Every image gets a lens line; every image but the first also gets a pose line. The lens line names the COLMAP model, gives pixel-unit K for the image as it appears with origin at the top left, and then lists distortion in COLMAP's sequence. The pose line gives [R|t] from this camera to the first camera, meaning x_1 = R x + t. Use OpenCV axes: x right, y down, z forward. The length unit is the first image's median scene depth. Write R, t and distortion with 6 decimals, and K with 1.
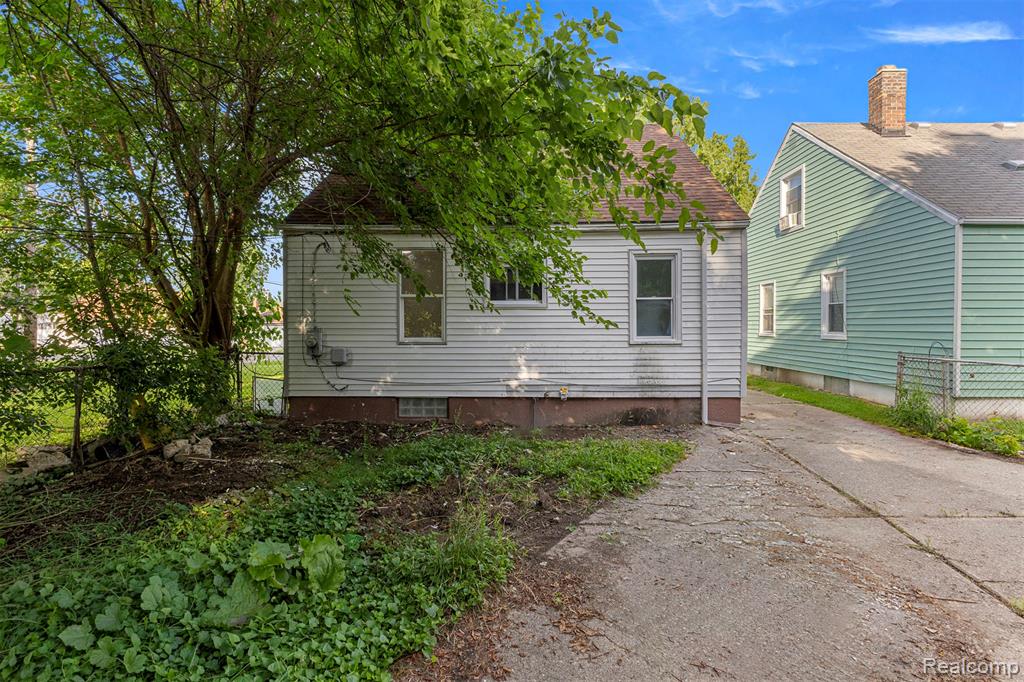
lens RADIAL K [[477.7, 0, 506.8], [0, 477.7, 345.9], [0, 0, 1]] dist [-0.001841, 0.000421]
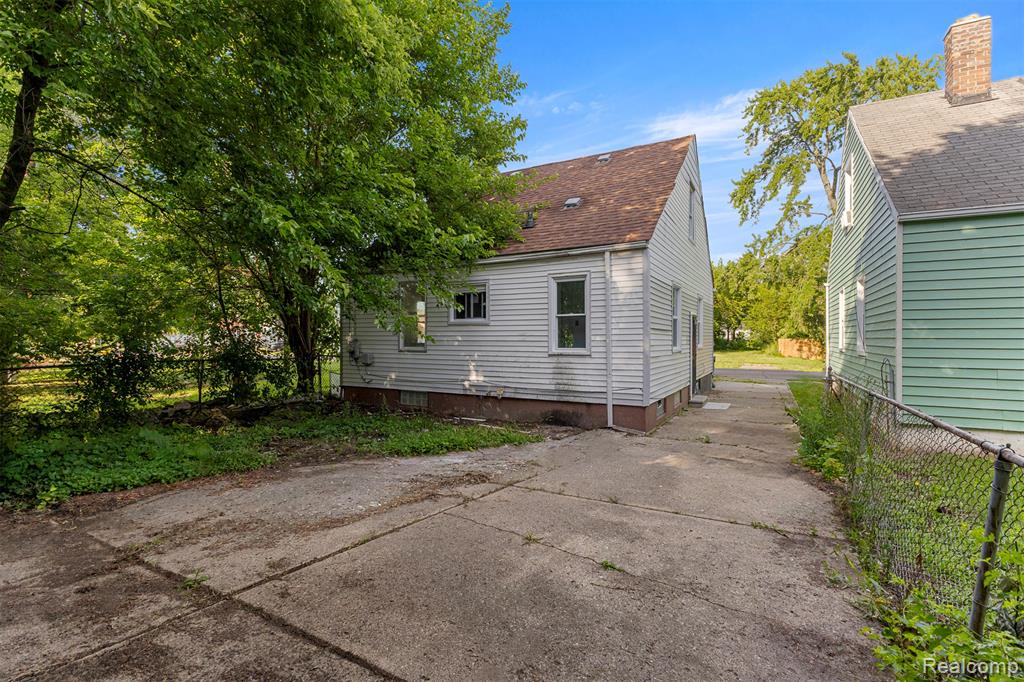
lens RADIAL K [[477.7, 0, 506.8], [0, 477.7, 345.9], [0, 0, 1]] dist [-0.001841, 0.000421]
pose [[0.883272, 0.009701, -0.468761, 0.708939], [-0.022317, 0.999523, -0.021365, 0.002699], [0.468330, 0.029332, 0.883066, -0.081468]]
